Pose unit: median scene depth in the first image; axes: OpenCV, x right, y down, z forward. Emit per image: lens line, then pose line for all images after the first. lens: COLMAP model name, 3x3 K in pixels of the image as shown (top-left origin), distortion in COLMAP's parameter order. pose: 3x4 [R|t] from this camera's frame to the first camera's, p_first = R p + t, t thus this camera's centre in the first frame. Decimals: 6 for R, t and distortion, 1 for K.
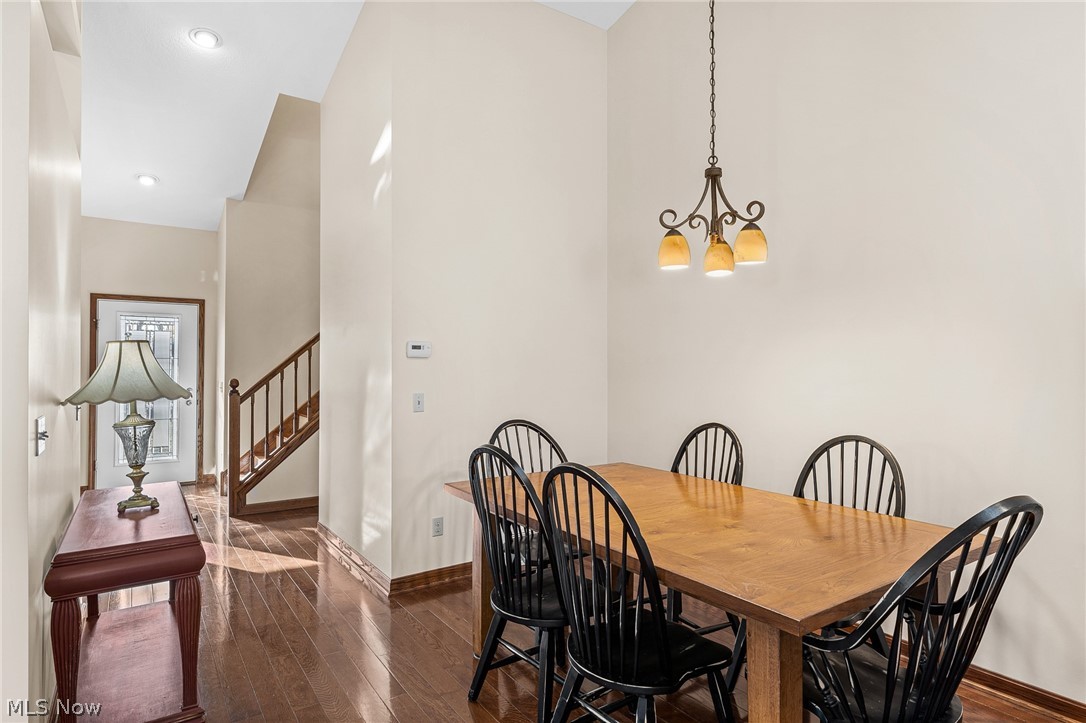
lens RADIAL K [[605.0, 0, 542.5], [0, 605.0, 360.0], [0, 0, 1]] dist [0.005935, -0.001016]
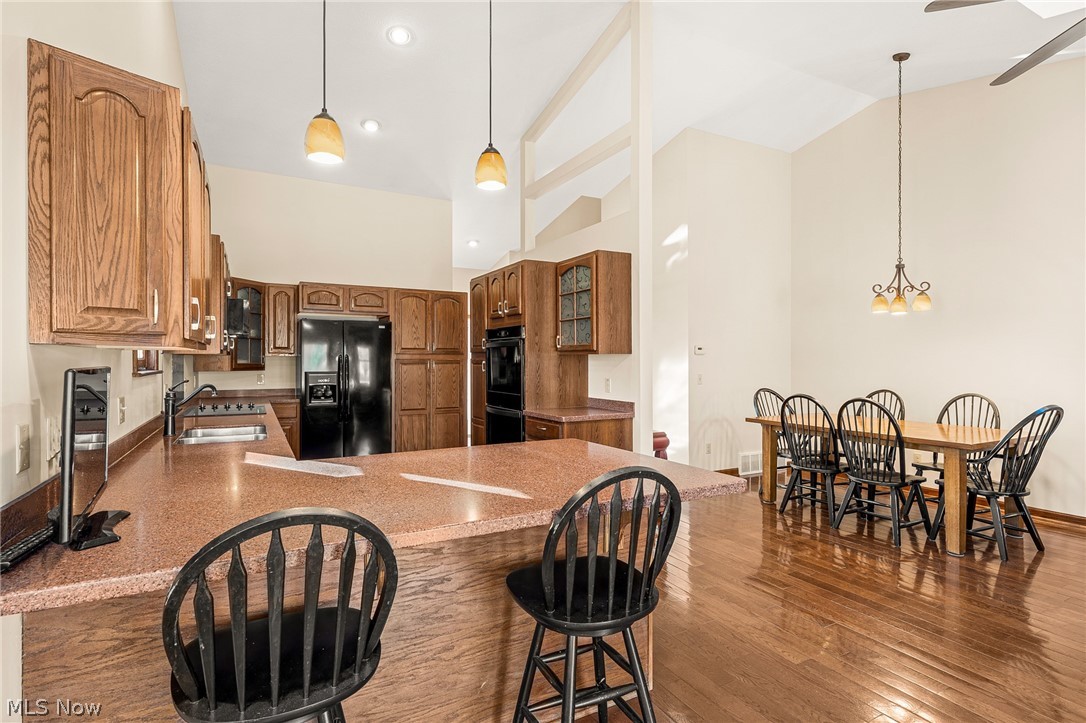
lens RADIAL K [[548.3, 0, 540.4], [0, 548.3, 361.1], [0, 0, 1]] dist [-0.002261, -0.000299]
pose [[0.994142, 0.002445, -0.108050, -0.728003], [-0.001081, 0.999919, 0.012682, -0.005883], [0.108072, -0.012491, 0.994065, -0.986929]]
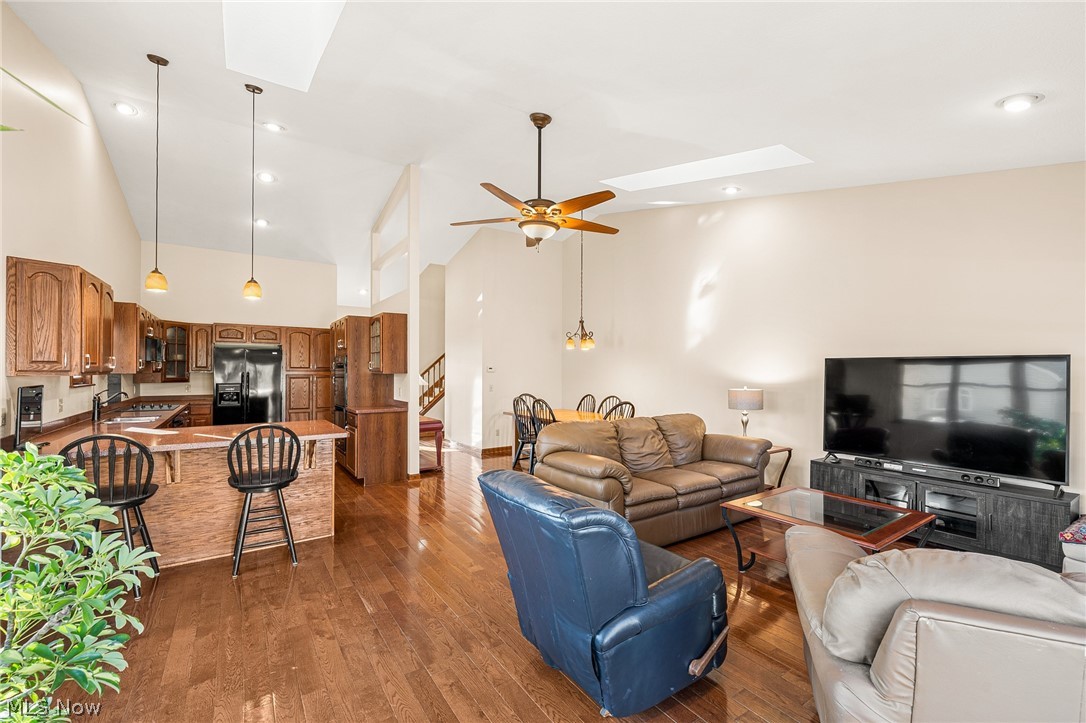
lens RADIAL K [[464.1, 0, 546.4], [0, 464.1, 368.1], [0, 0, 1]] dist [0.000563, -0.000067]
pose [[0.999970, 0.005714, -0.005181, 0.091563], [-0.005687, 0.999970, 0.005222, -0.051159], [0.005210, -0.005192, 0.999973, -1.677113]]
